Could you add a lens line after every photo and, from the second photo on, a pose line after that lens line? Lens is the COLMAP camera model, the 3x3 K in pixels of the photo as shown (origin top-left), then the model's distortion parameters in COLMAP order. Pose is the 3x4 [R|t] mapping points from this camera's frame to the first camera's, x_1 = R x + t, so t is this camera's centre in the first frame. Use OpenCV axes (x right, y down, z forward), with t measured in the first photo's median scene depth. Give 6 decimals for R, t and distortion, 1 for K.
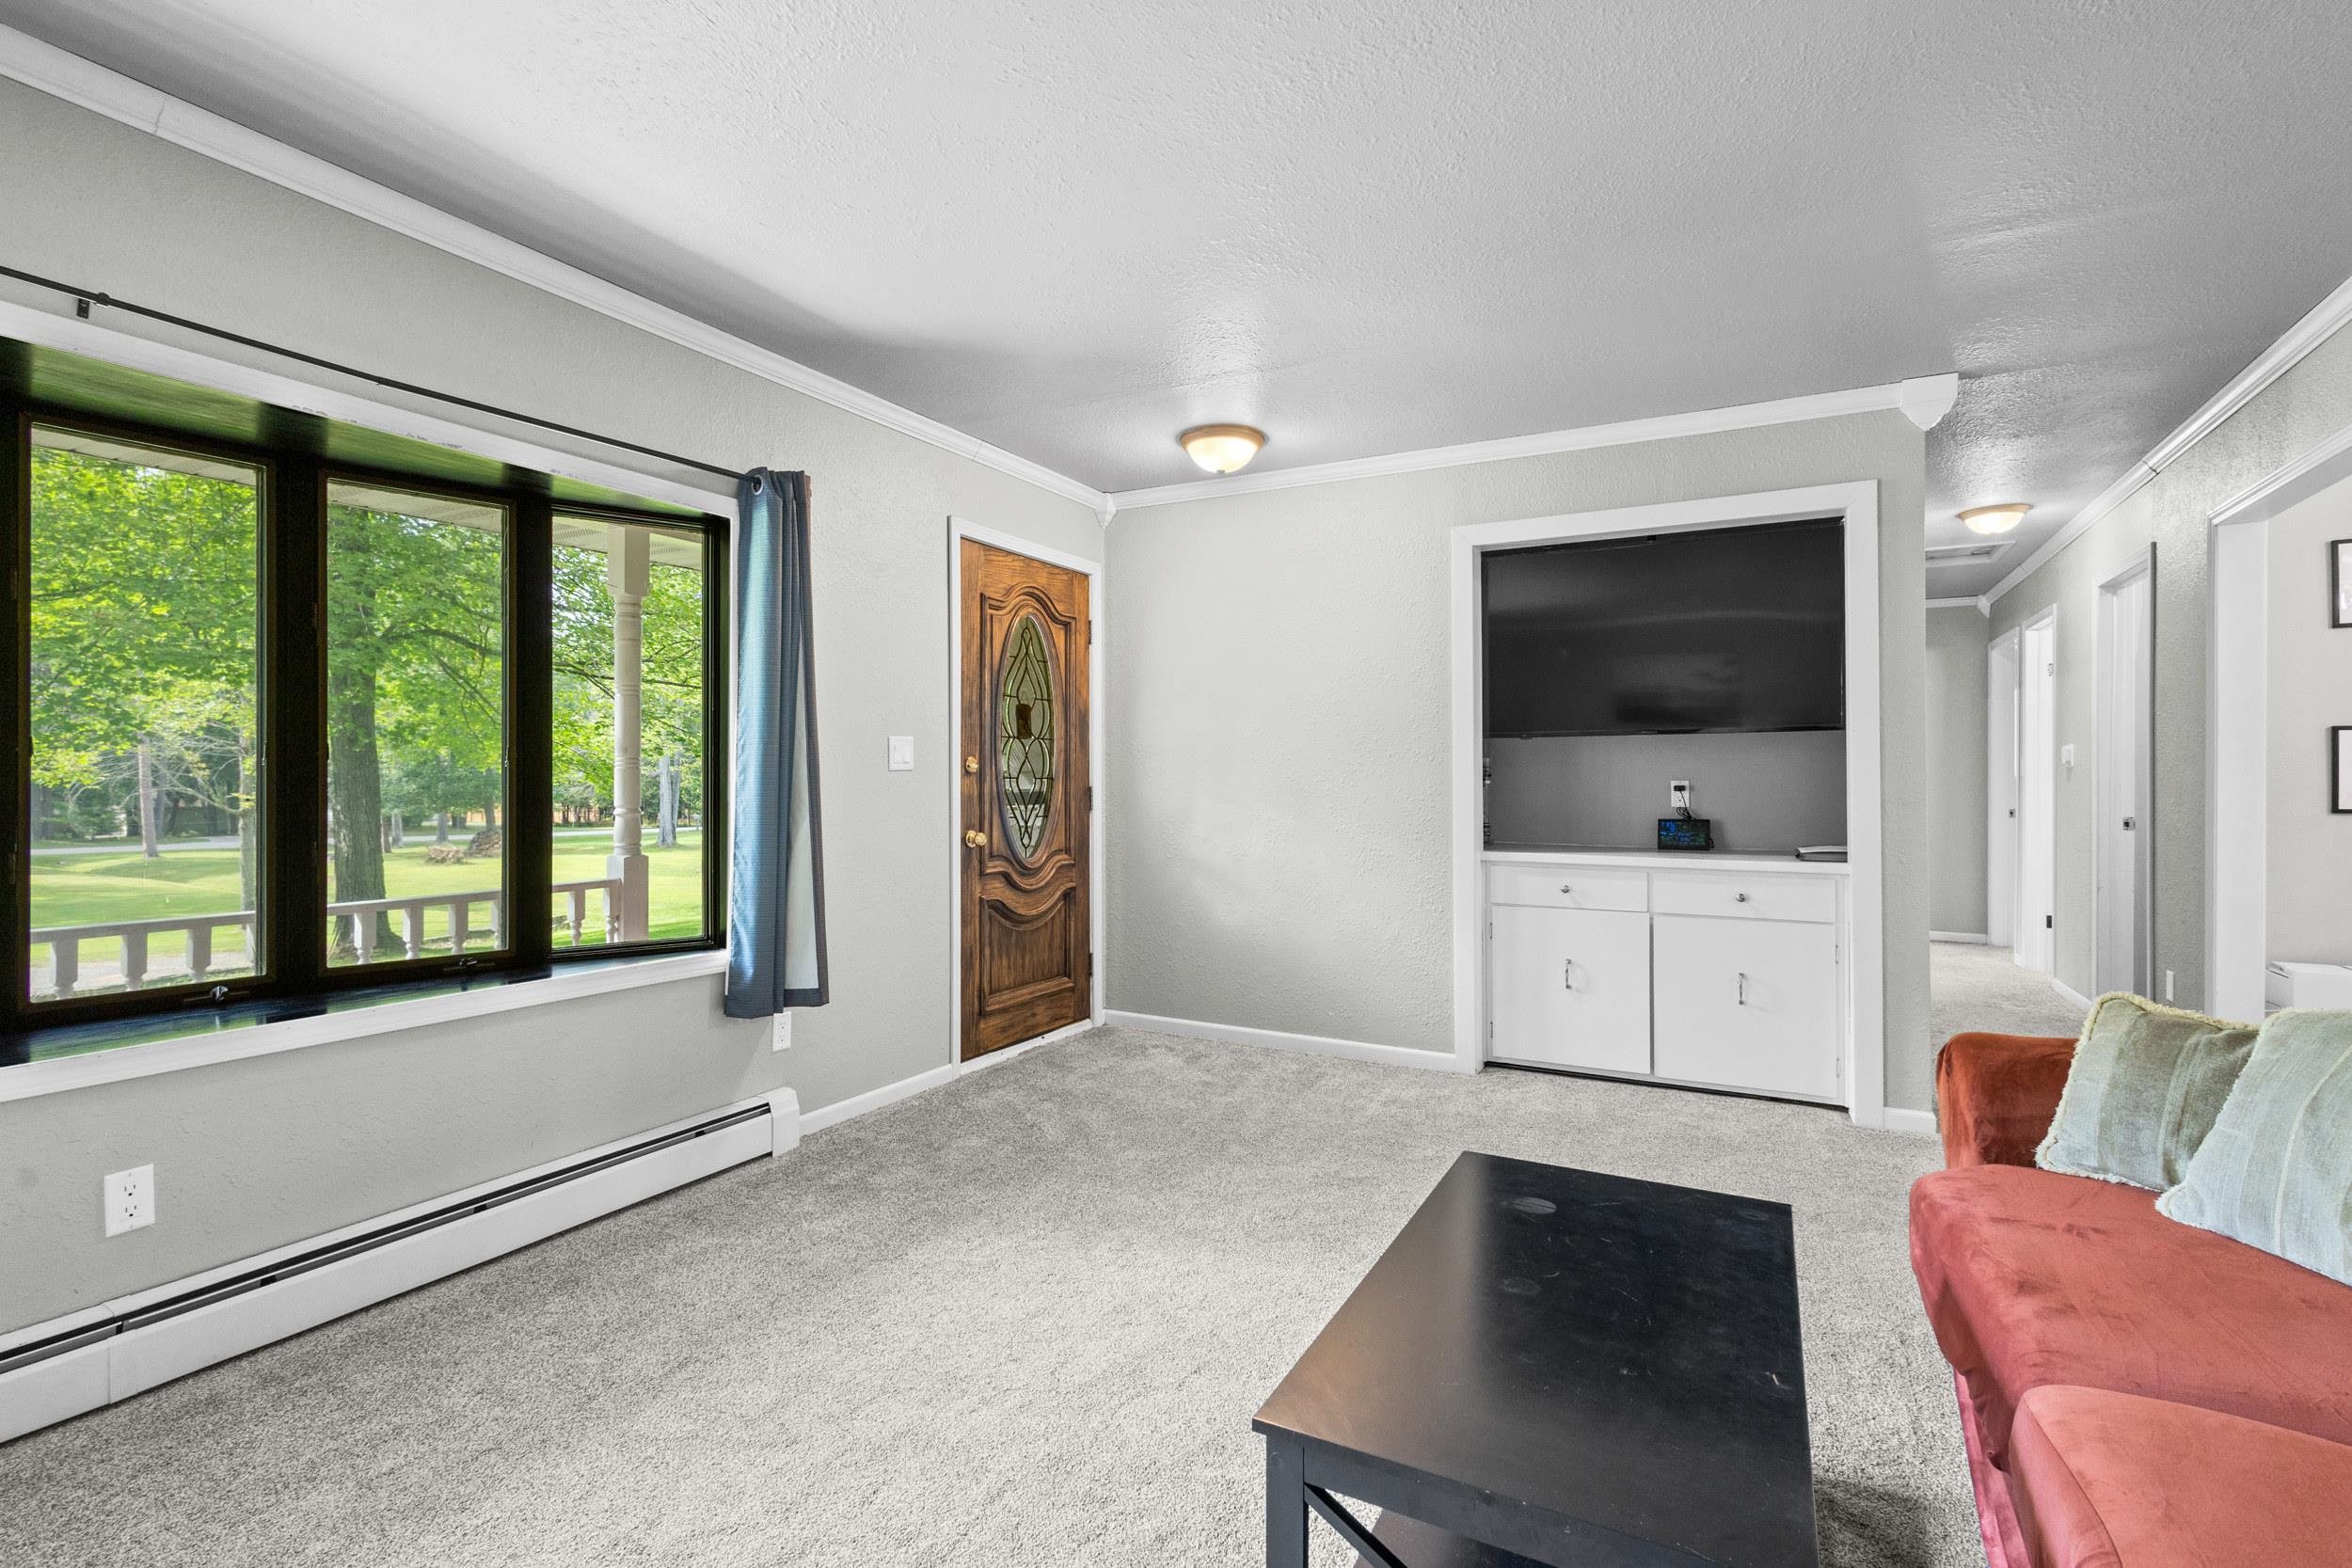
lens RADIAL K [[1083.3, 0, 1166.3], [0, 1083.3, 784.8], [0, 0, 1]] dist [0.003415, 0.000655]
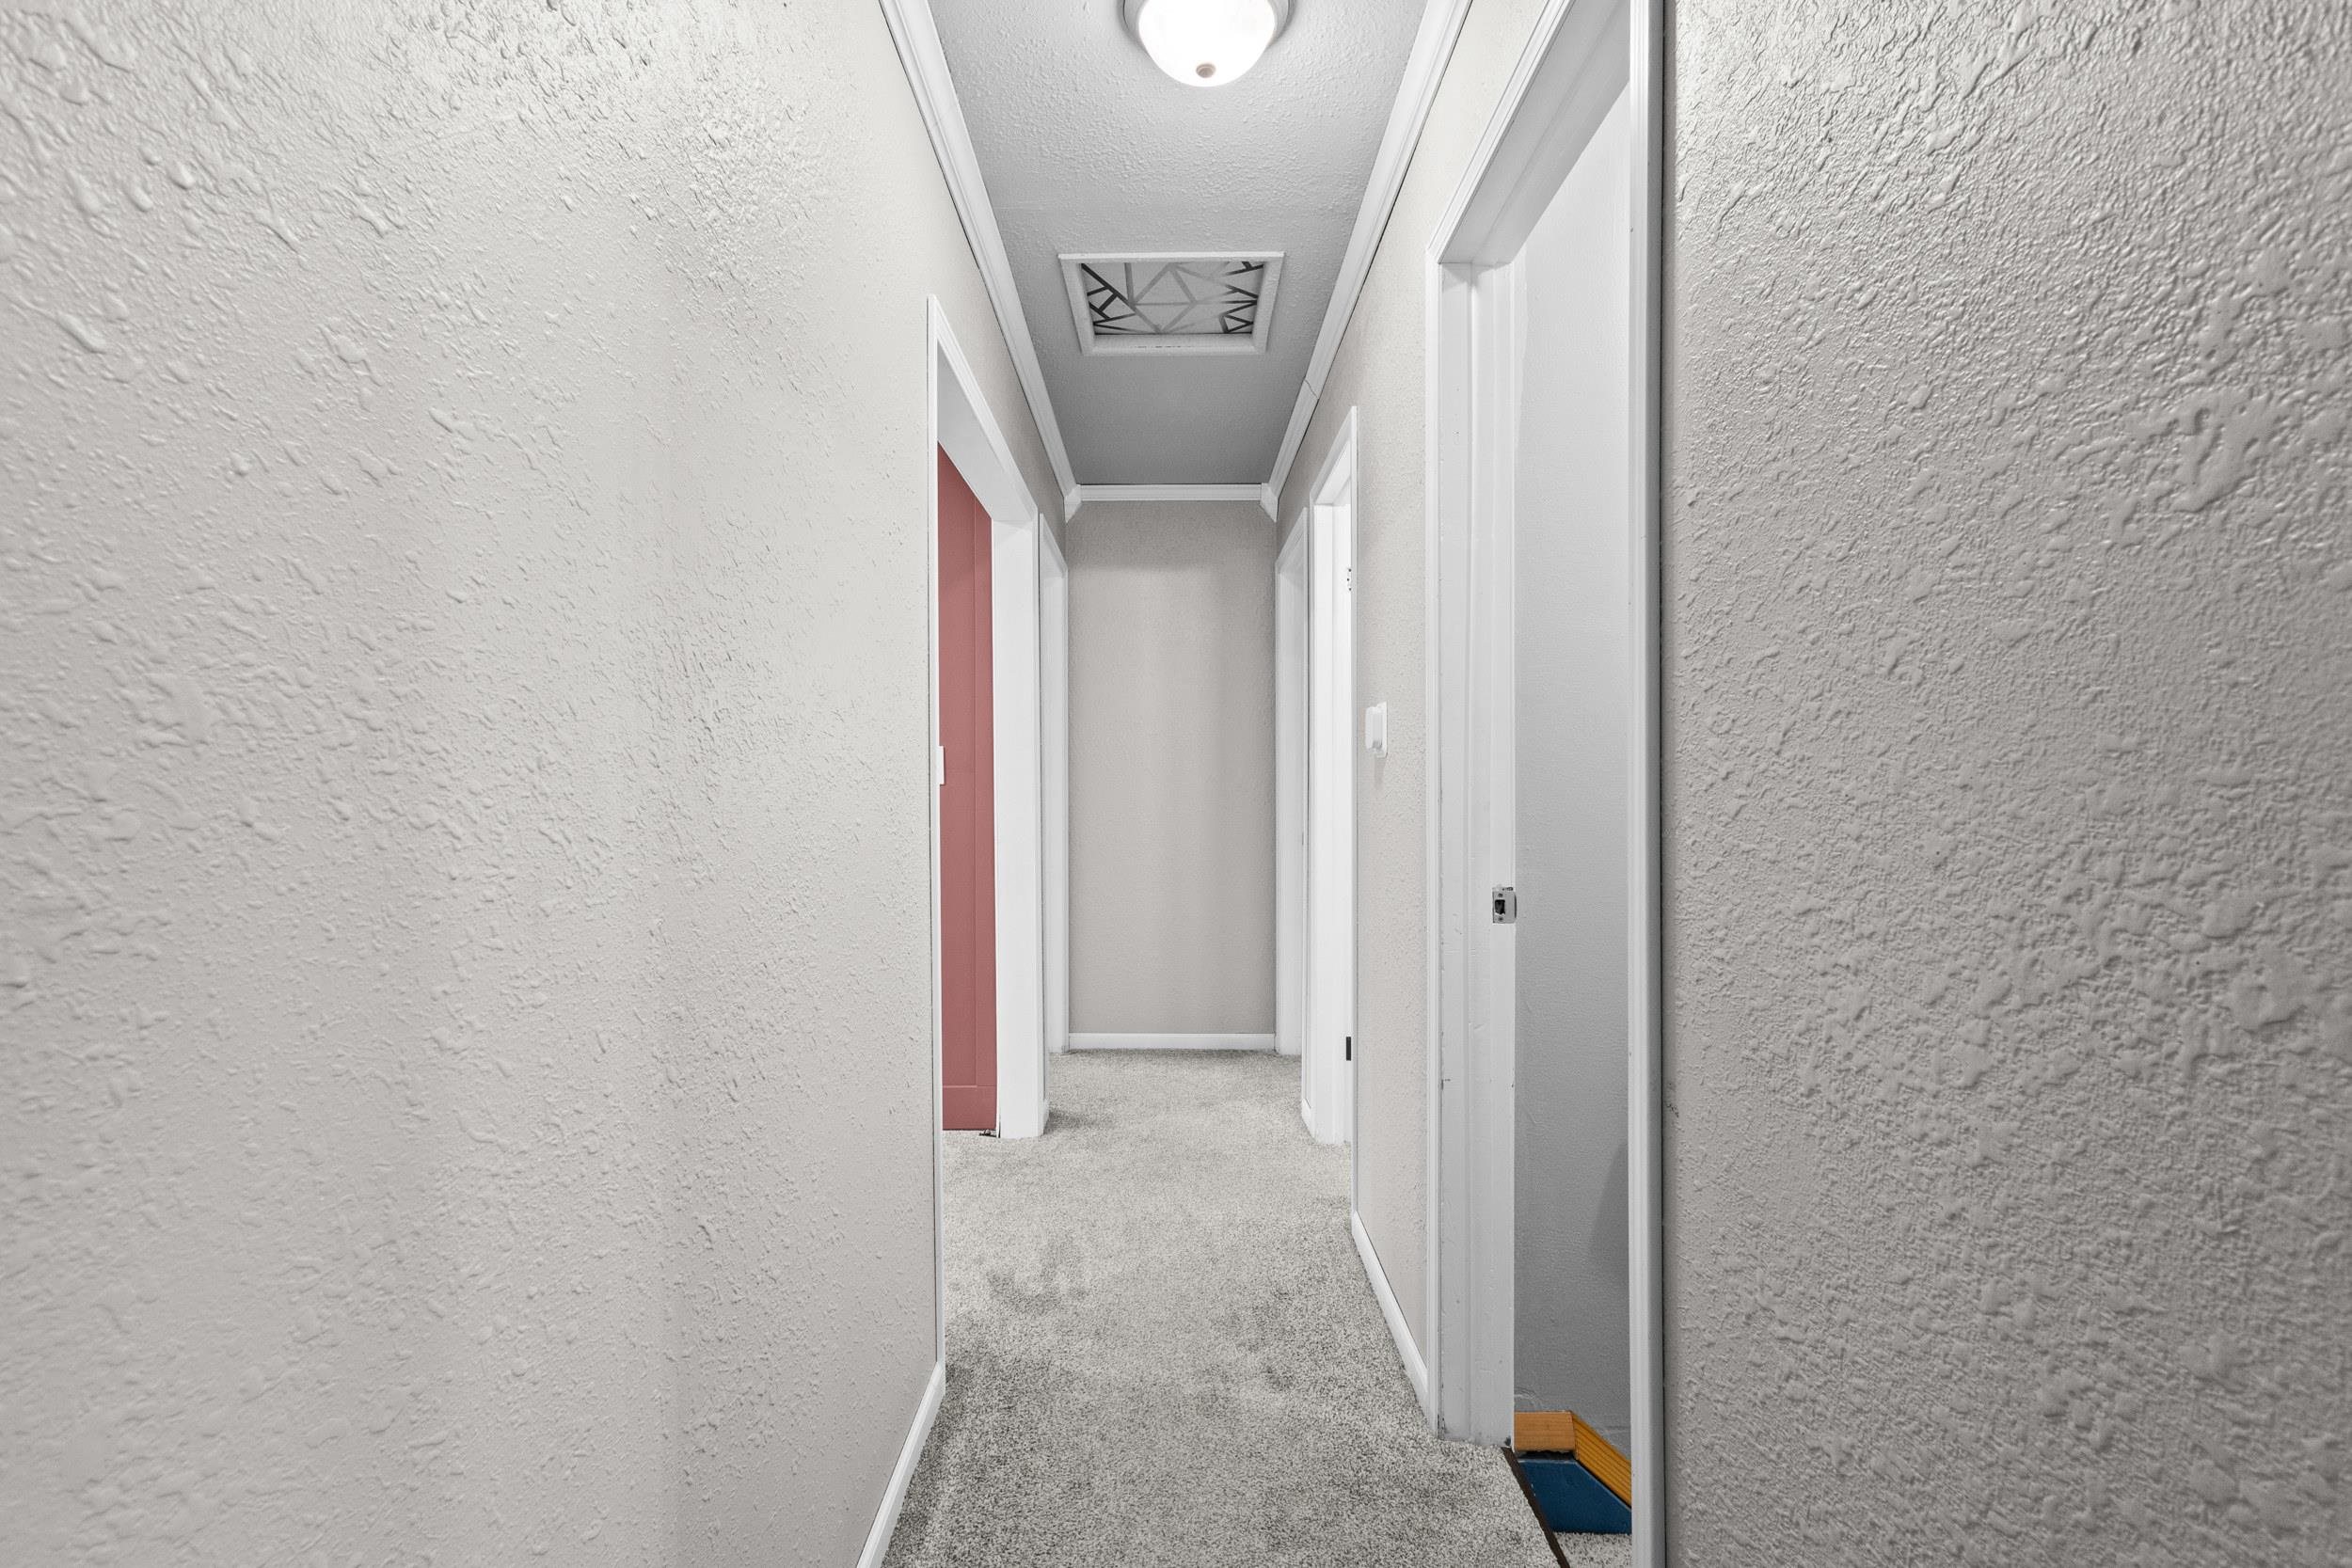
lens RADIAL K [[1083.3, 0, 1166.3], [0, 1083.3, 784.8], [0, 0, 1]] dist [0.003415, 0.000655]
pose [[0.876005, -0.002157, 0.482297, 0.552005], [0.002542, 0.999997, -0.000144, -0.005092], [-0.482295, 0.001352, 0.876008, 0.666536]]
